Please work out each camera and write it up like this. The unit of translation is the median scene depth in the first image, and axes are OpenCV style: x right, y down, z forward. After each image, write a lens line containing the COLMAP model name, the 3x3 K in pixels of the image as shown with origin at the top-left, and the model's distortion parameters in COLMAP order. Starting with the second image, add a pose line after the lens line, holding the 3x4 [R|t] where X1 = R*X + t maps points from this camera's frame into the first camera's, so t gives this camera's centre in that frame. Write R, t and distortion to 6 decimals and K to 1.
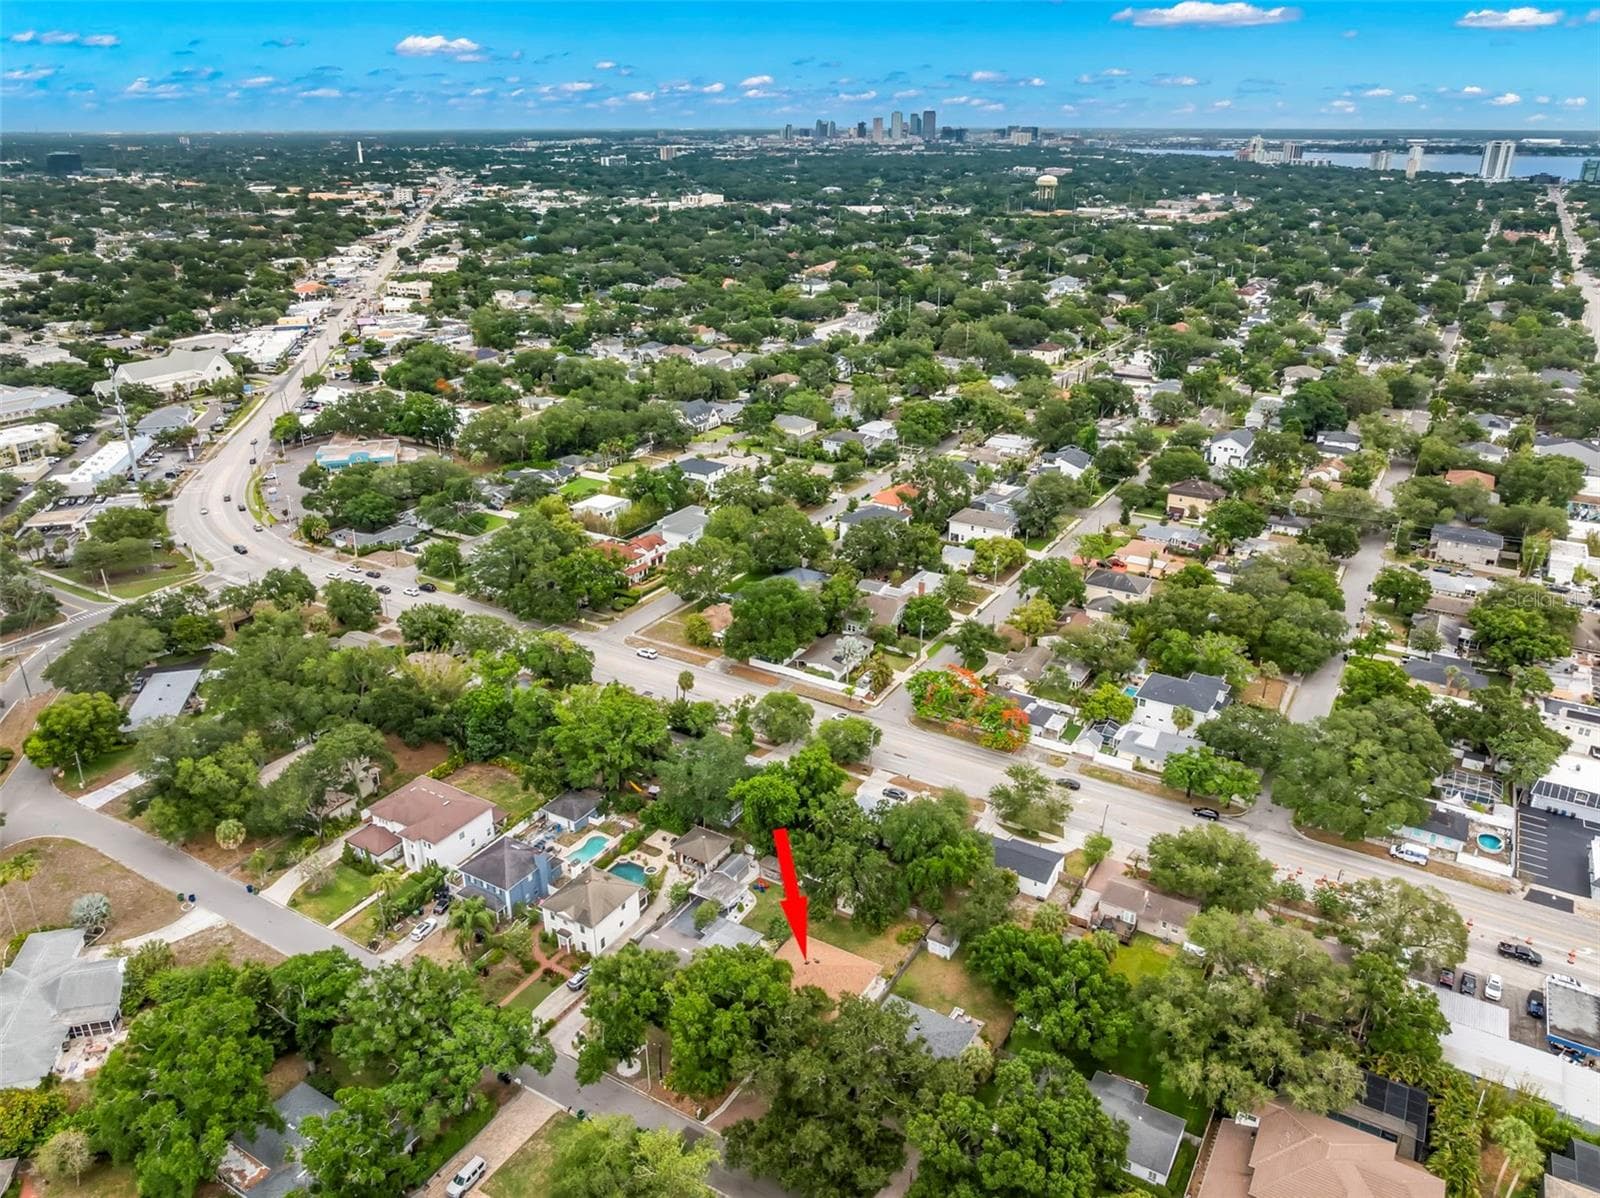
lens RADIAL K [[1129.2, 0, 807.2], [0, 1129.2, 578.8], [0, 0, 1]] dist [-0.037898, 0.018100]
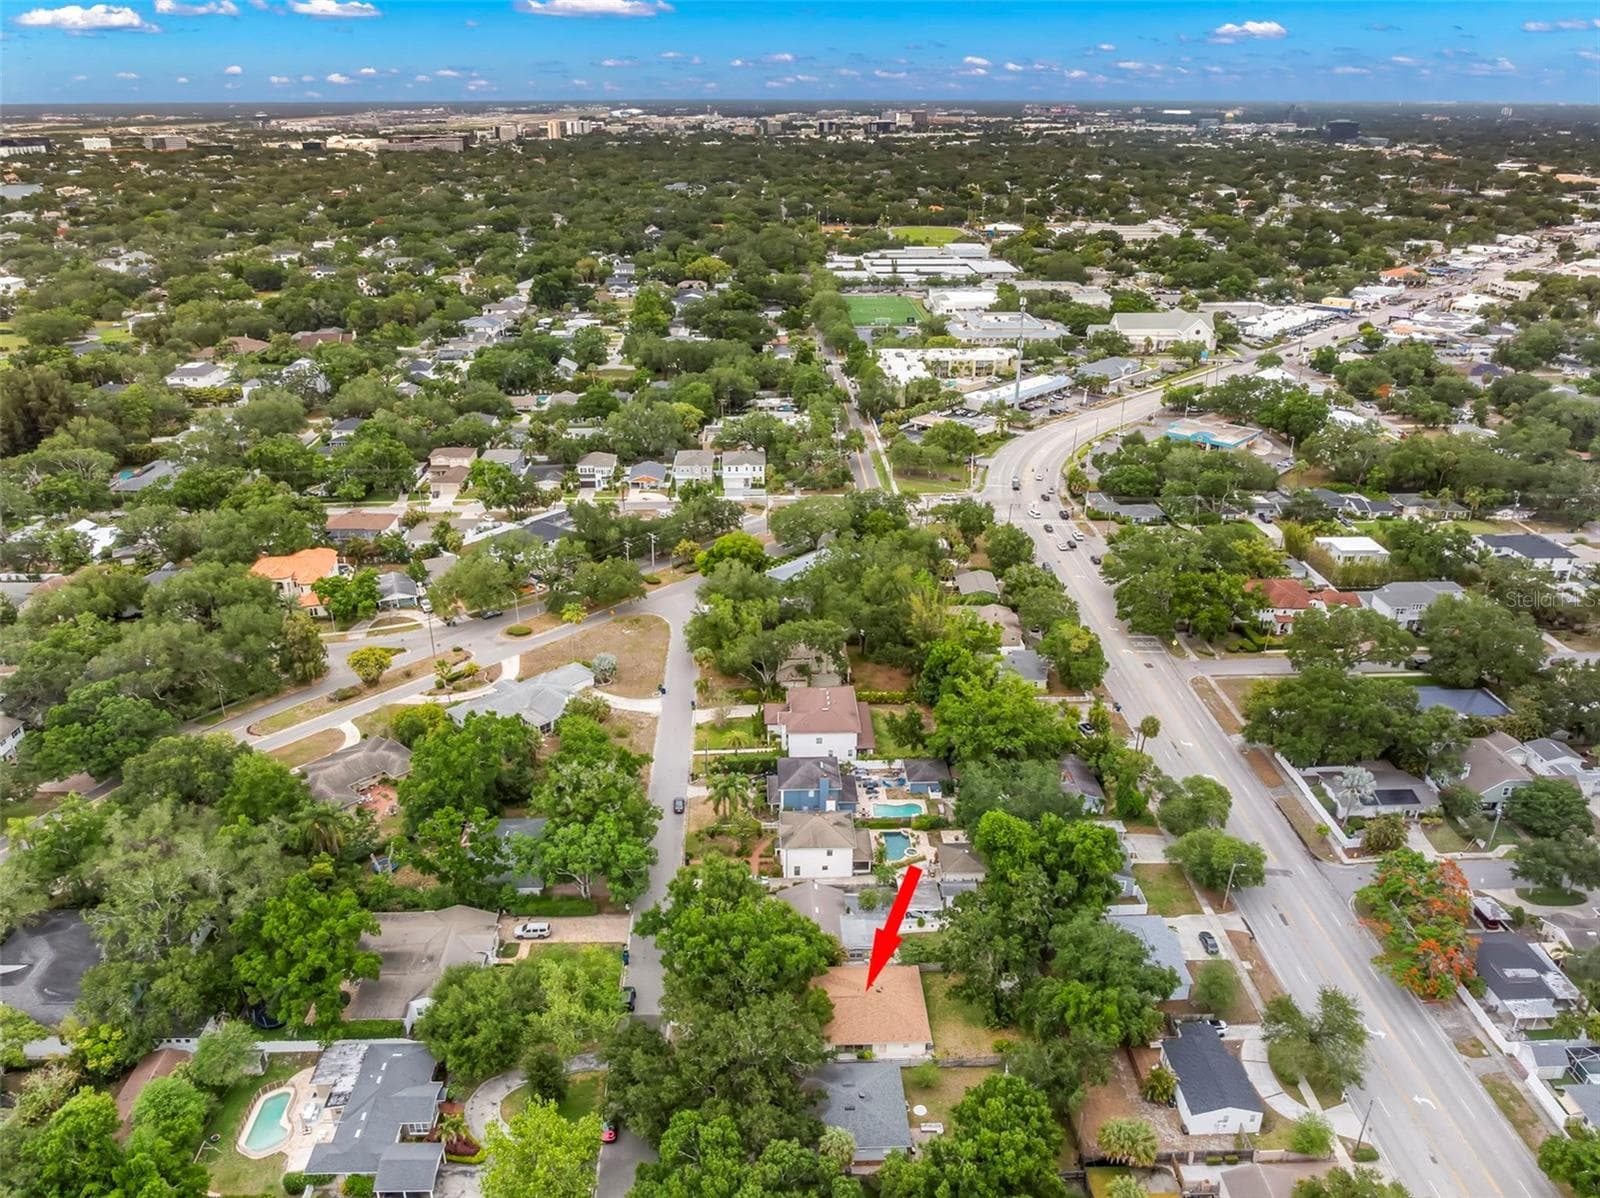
lens RADIAL K [[1191.7, 0, 800.0], [0, 1191.7, 599.0], [0, 0, 1]] dist [-0.037922, 0.002106]
pose [[0.532017, 0.327756, -0.780726, 0.367440], [-0.312017, 0.933046, 0.179081, -0.071073], [0.787149, 0.148326, 0.598662, 0.172247]]
